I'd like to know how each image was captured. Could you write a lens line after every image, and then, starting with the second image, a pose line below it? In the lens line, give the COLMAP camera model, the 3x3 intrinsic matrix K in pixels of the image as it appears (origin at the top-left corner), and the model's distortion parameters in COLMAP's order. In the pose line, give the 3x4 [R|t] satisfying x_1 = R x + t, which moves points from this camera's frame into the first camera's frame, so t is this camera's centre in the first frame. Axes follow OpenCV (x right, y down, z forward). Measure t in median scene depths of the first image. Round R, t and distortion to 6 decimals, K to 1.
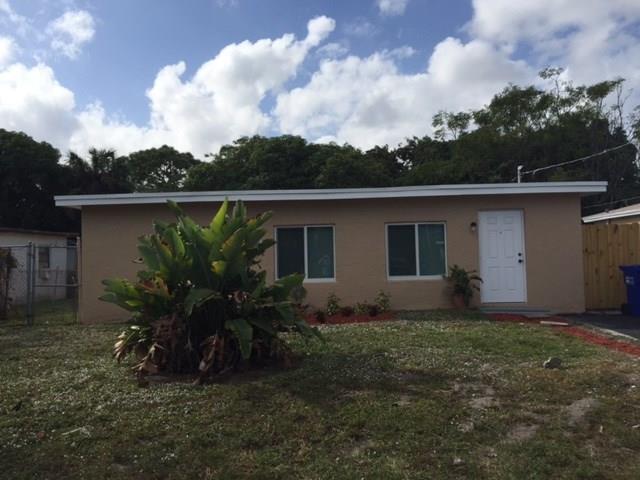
lens RADIAL K [[550.7, 0, 317.4], [0, 550.7, 240.3], [0, 0, 1]] dist [0.061105, -0.094888]
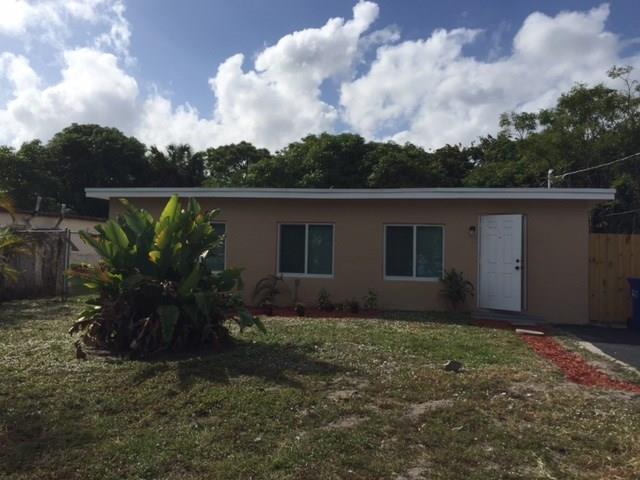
lens RADIAL K [[550.7, 0, 320.7], [0, 550.7, 238.5], [0, 0, 1]] dist [0.061105, -0.094888]
pose [[0.986146, 0.042936, -0.160229, 0.172103], [-0.042515, 0.999077, 0.006061, -0.004769], [0.160341, 0.000835, 0.987061, -0.023084]]
